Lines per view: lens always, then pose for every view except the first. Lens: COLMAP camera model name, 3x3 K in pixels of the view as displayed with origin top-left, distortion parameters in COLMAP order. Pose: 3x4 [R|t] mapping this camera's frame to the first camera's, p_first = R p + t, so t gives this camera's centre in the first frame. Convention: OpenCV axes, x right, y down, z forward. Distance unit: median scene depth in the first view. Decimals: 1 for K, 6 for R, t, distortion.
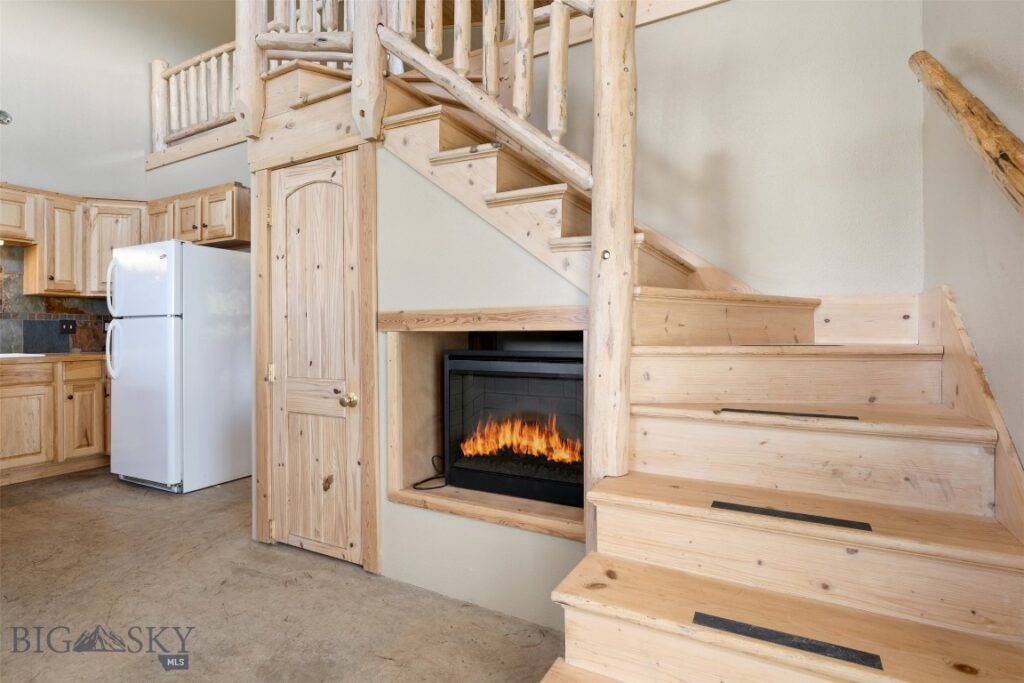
lens RADIAL K [[516.2, 0, 505.4], [0, 516.2, 333.3], [0, 0, 1]] dist [-0.001829, 0.000556]
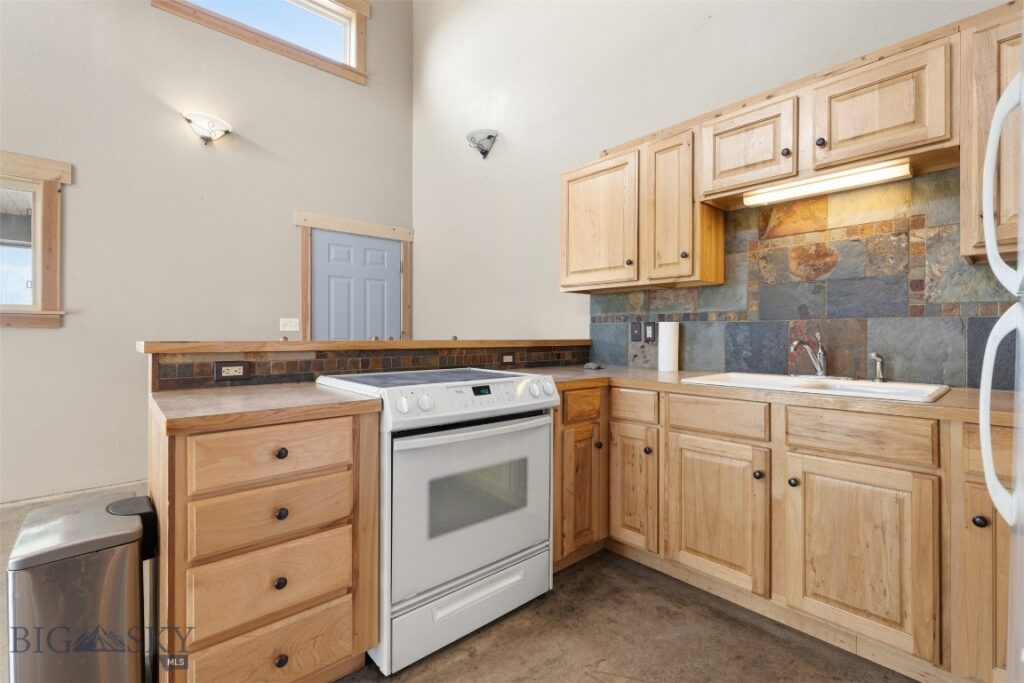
lens RADIAL K [[464.9, 0, 508.1], [0, 464.9, 336.6], [0, 0, 1]] dist [-0.011376, -0.000338]
pose [[-0.329753, 0.008388, -0.944030, -0.711745], [-0.005386, 0.999928, 0.010766, -0.018873], [0.944052, 0.008635, -0.329684, 1.335216]]
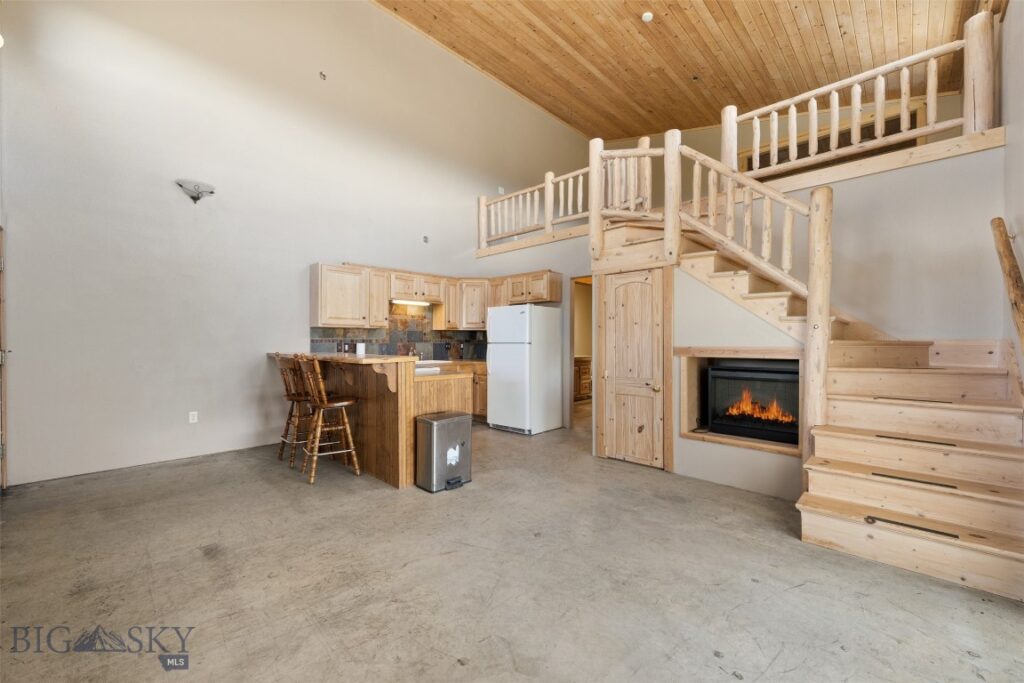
lens RADIAL K [[414.0, 0, 512.7], [0, 414.0, 343.6], [0, 0, 1]] dist [-0.003378, 0.000834]
pose [[0.969017, 0.006474, -0.246910, -0.468619], [-0.005246, 0.999970, 0.005633, -0.060019], [0.246939, -0.004163, 0.969022, -0.781105]]
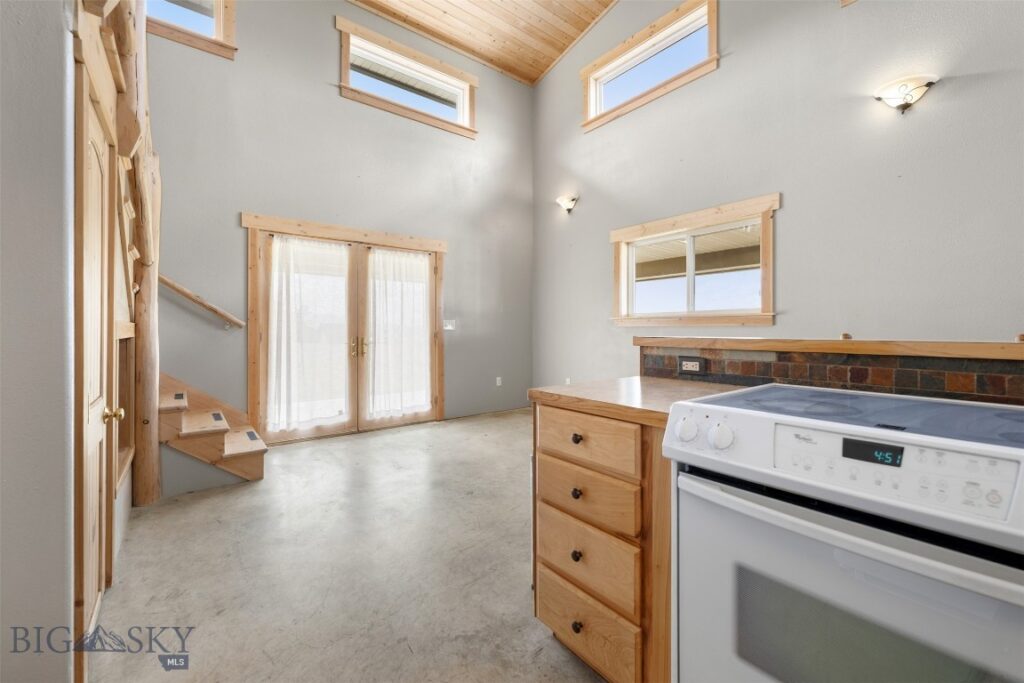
lens RADIAL K [[414.0, 0, 510.1], [0, 414.0, 330.8], [0, 0, 1]] dist [-0.003378, 0.000834]
pose [[-0.921184, 0.005062, 0.389094, -1.276870], [0.007259, 0.999965, 0.004178, -0.017308], [-0.389059, 0.006673, -0.921189, 1.435317]]
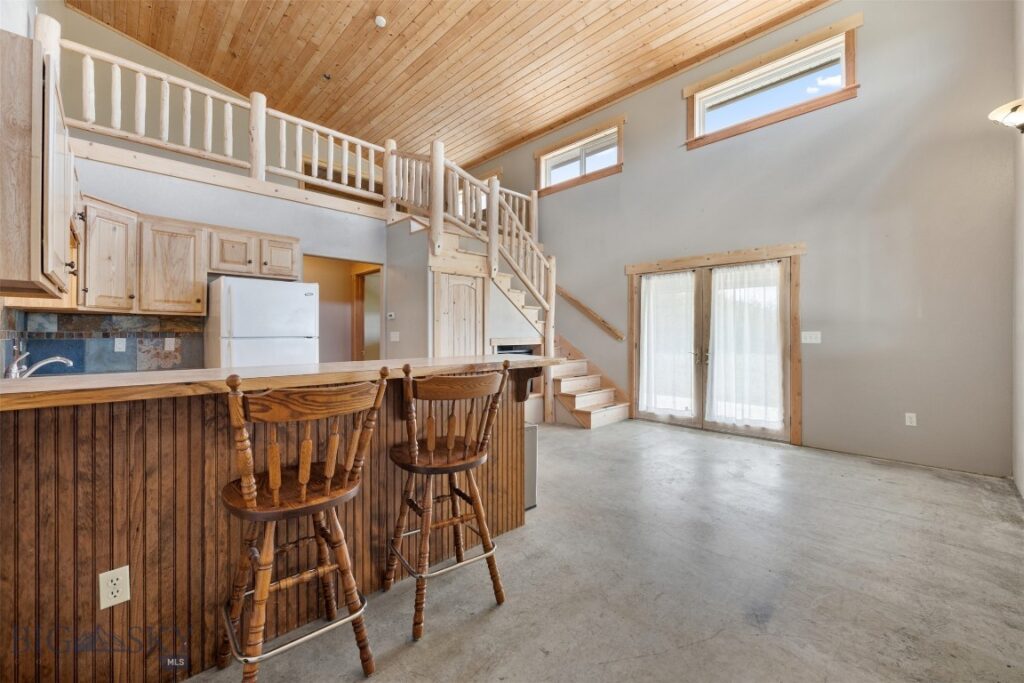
lens RADIAL K [[414.0, 0, 503.4], [0, 414.0, 334.9], [0, 0, 1]] dist [-0.003378, 0.000834]
pose [[0.290536, 0.002277, 0.956861, -2.382017], [0.003216, 0.999989, -0.003356, -0.052036], [-0.956859, 0.004053, 0.290525, 0.271473]]
